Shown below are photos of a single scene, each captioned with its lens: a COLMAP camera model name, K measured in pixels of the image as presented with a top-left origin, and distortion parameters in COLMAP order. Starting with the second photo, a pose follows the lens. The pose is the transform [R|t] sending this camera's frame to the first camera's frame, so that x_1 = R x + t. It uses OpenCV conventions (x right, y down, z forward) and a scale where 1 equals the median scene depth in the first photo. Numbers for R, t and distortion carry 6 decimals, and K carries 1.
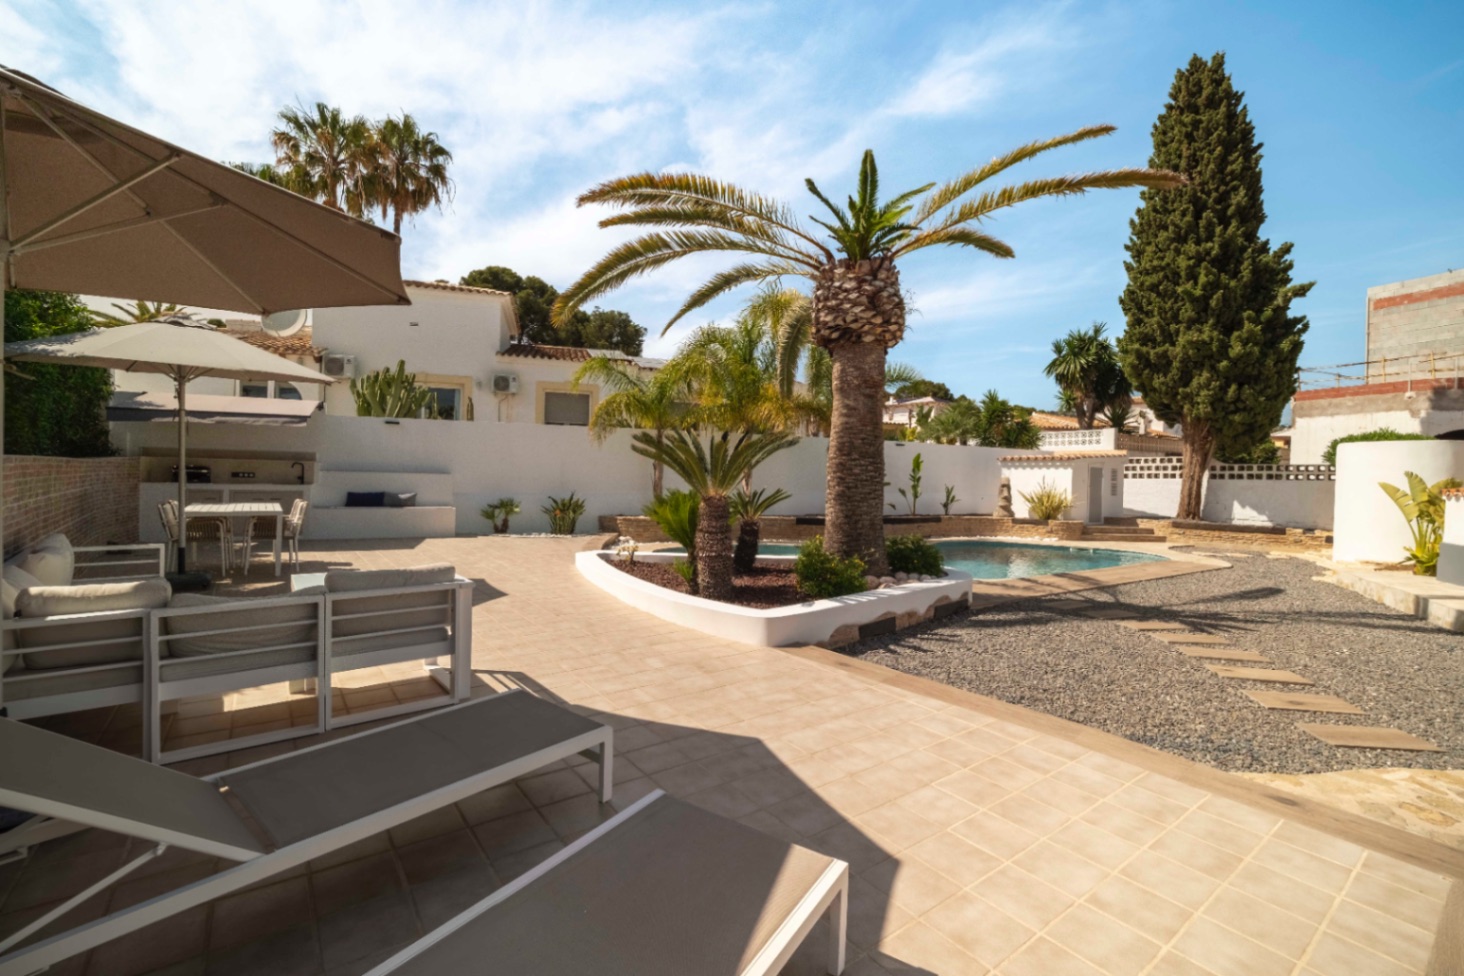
lens RADIAL K [[622.6, 0, 730.2], [0, 622.6, 481.2], [0, 0, 1]] dist [-0.016114, 0.000485]
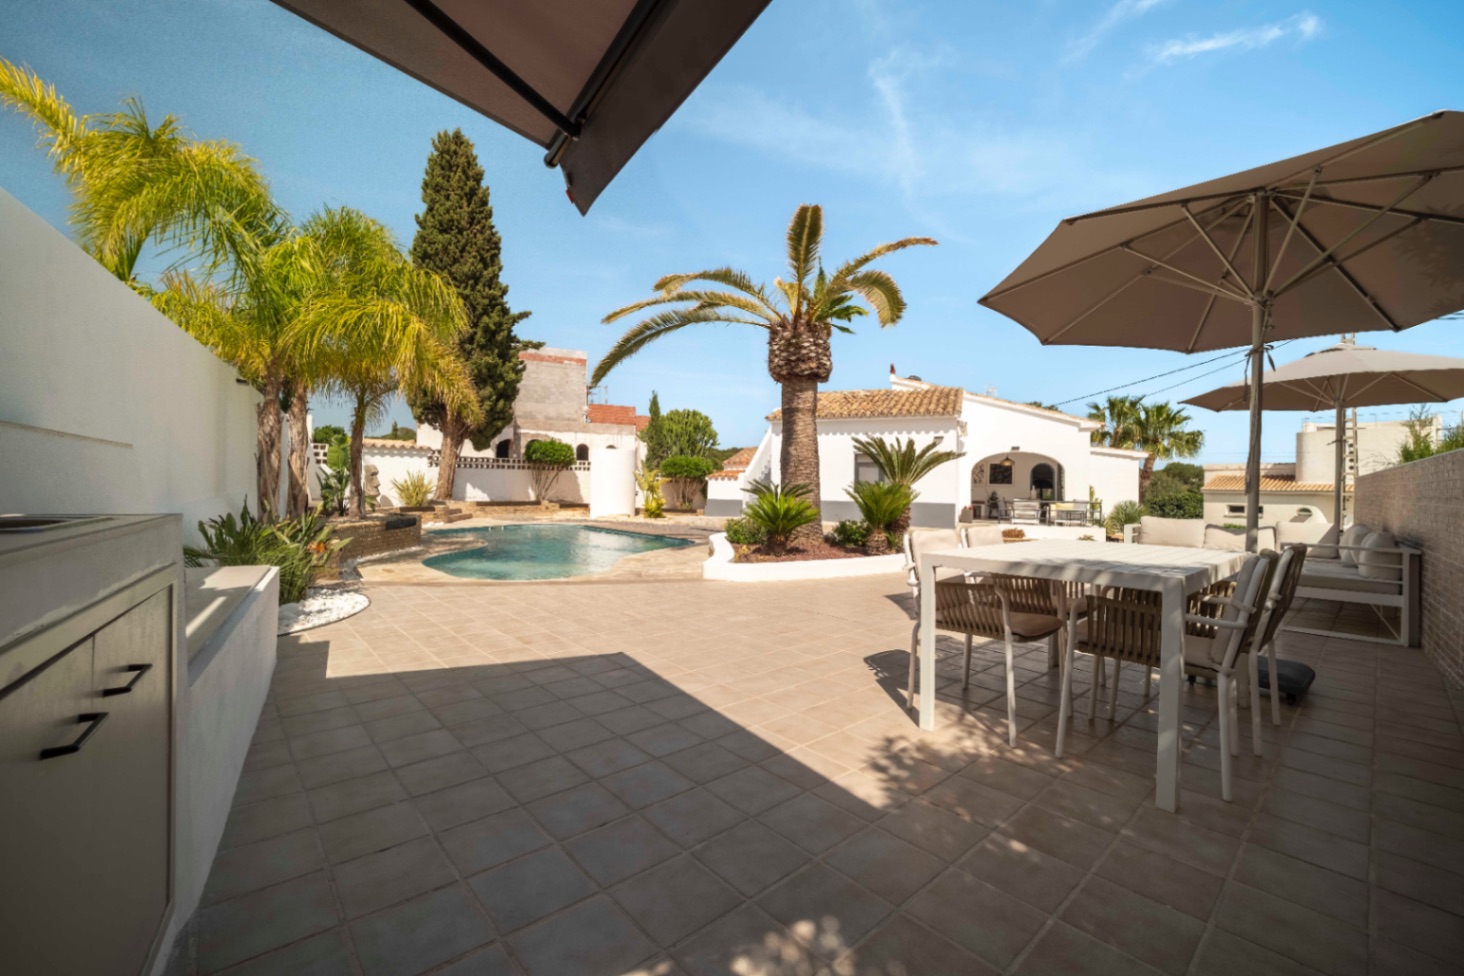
lens RADIAL K [[590.3, 0, 727.6], [0, 590.3, 483.1], [0, 0, 1]] dist [-0.022694, 0.004815]
pose [[-0.090303, -0.022983, 0.995649, -0.515204], [-0.005794, 0.999729, 0.022551, -0.002304], [-0.995898, -0.003732, -0.090411, 0.570133]]
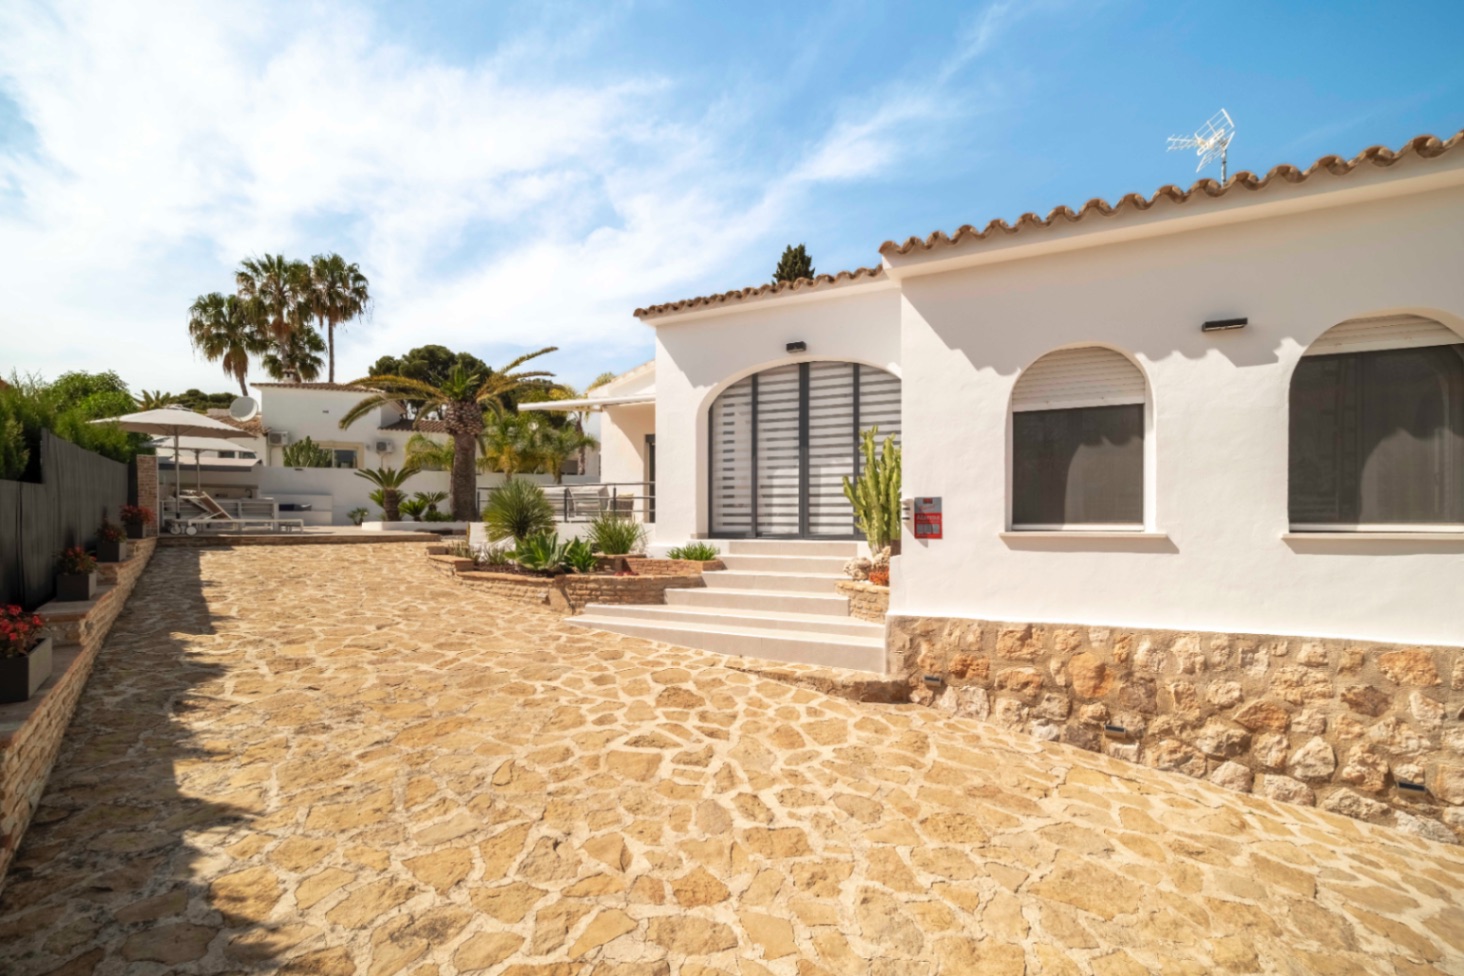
lens RADIAL K [[590.3, 0, 726.7], [0, 590.3, 533.7], [0, 0, 1]] dist [-0.022694, 0.004815]
pose [[0.998785, -0.022783, 0.043698, 0.519246], [0.022288, 0.999682, 0.011785, 0.083835], [-0.043953, -0.010796, 0.998975, -0.651293]]
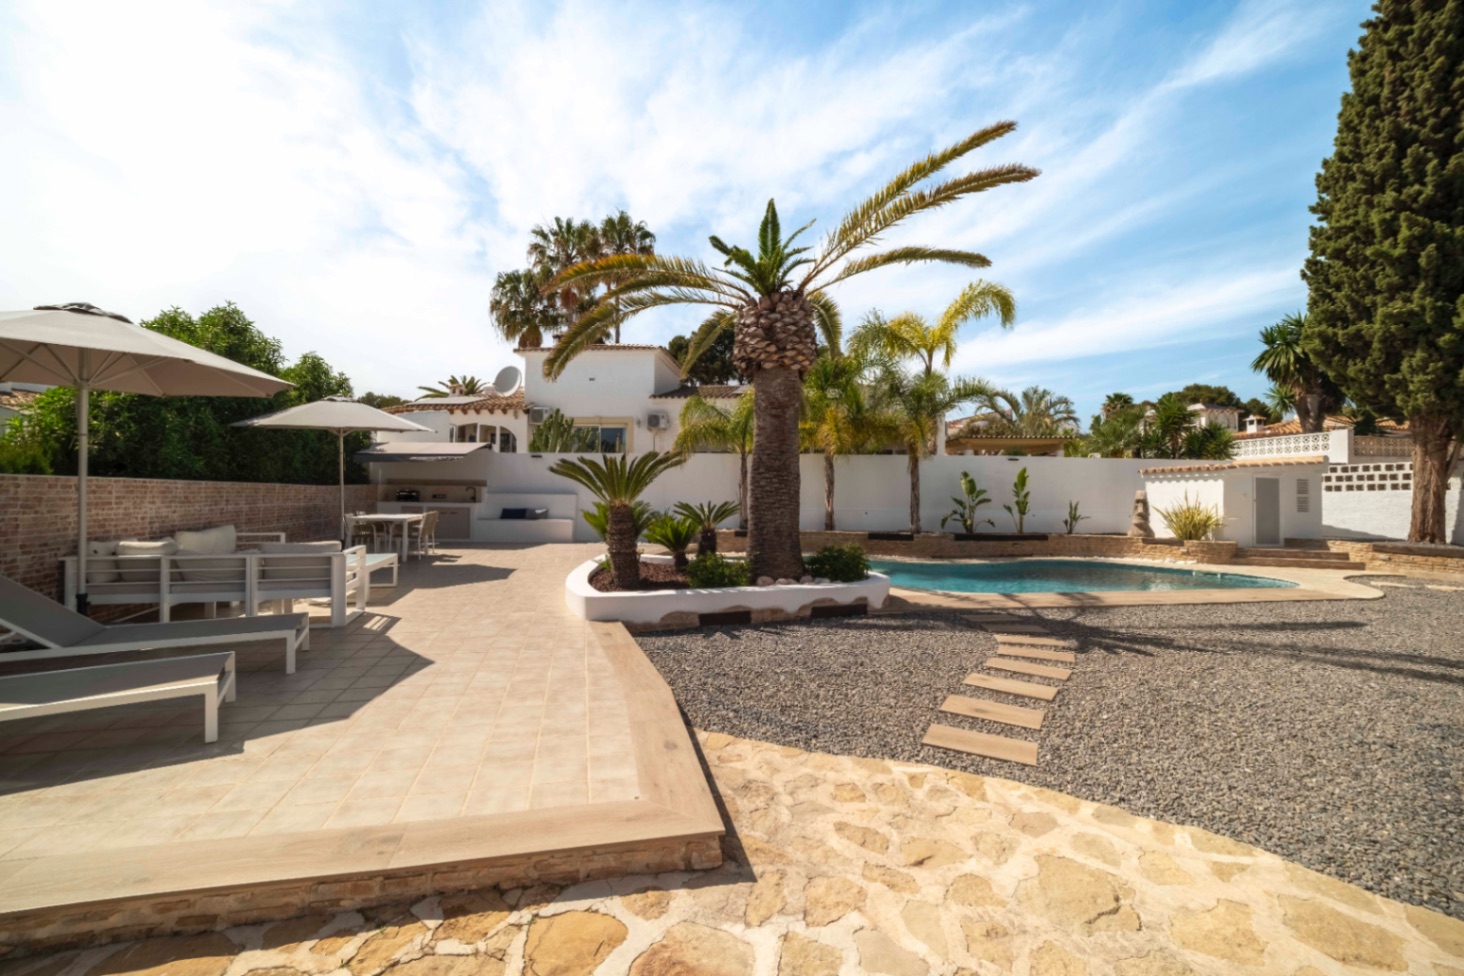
lens RADIAL K [[590.3, 0, 730.3], [0, 590.3, 490.8], [0, 0, 1]] dist [-0.022694, 0.004815]
pose [[0.920671, -0.015634, -0.390026, 0.239443], [0.006660, 0.999681, -0.024351, 0.009455], [0.390282, 0.019822, 0.920482, -0.001680]]
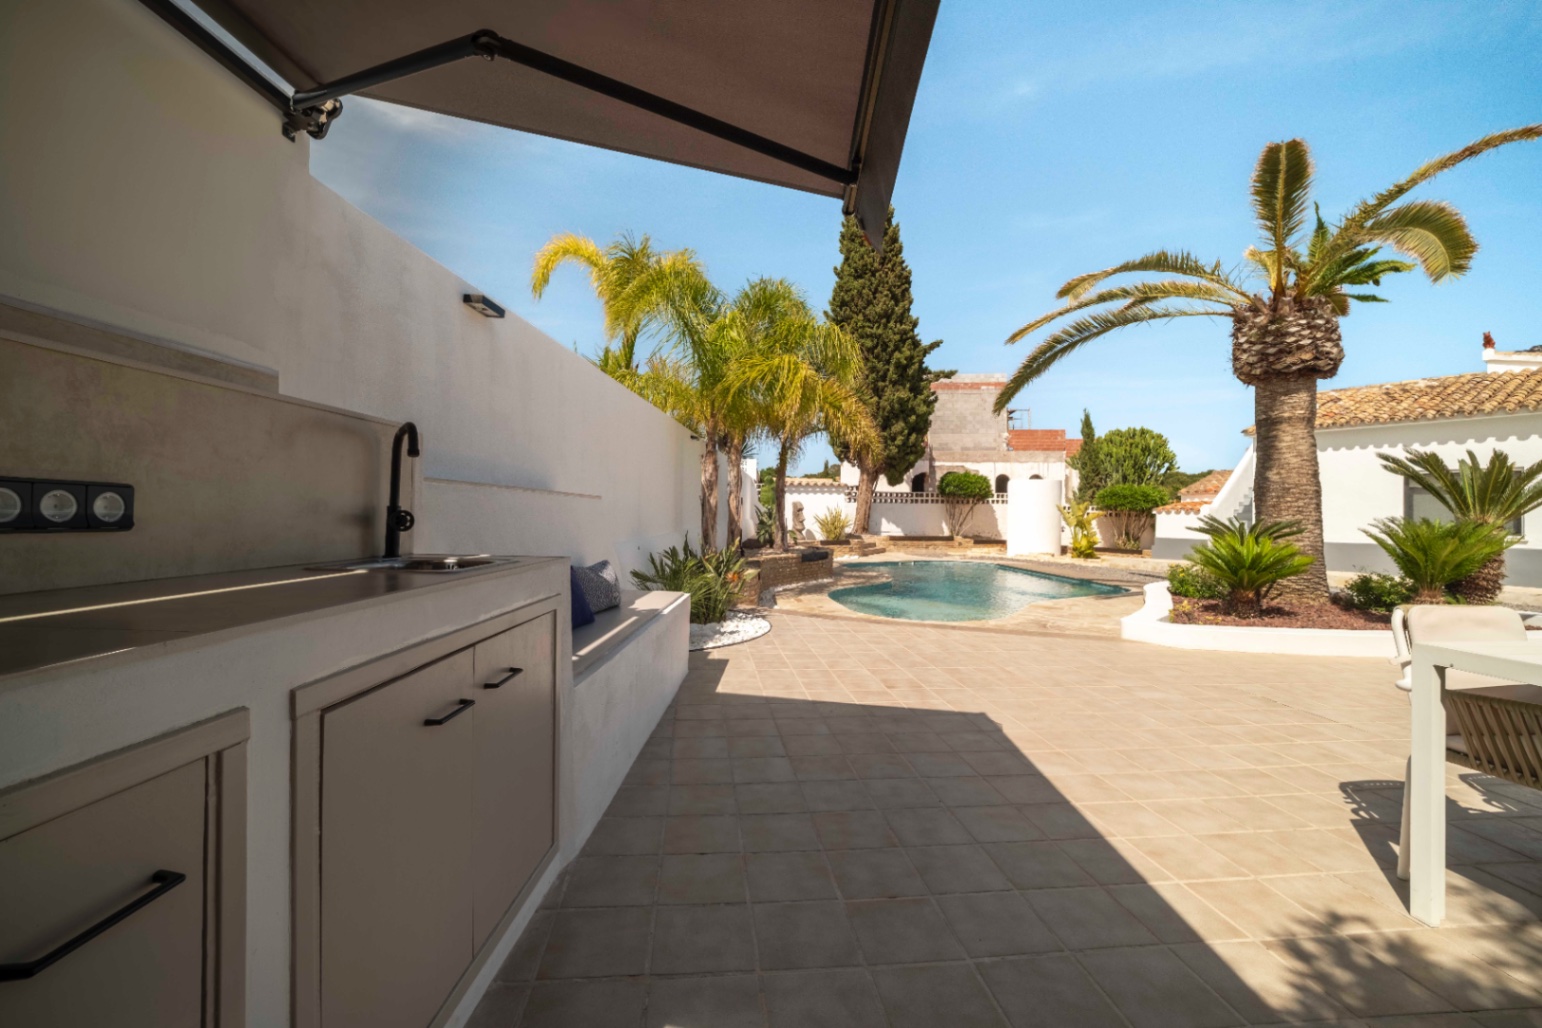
lens RADIAL K [[621.8, 0, 770.6], [0, 621.8, 509.3], [0, 0, 1]] dist [-0.022694, 0.004815]
pose [[0.496463, -0.013729, 0.867949, -0.509872], [0.009698, 0.999900, 0.010269, -0.005399], [-0.868003, 0.003319, 0.496547, 0.548855]]
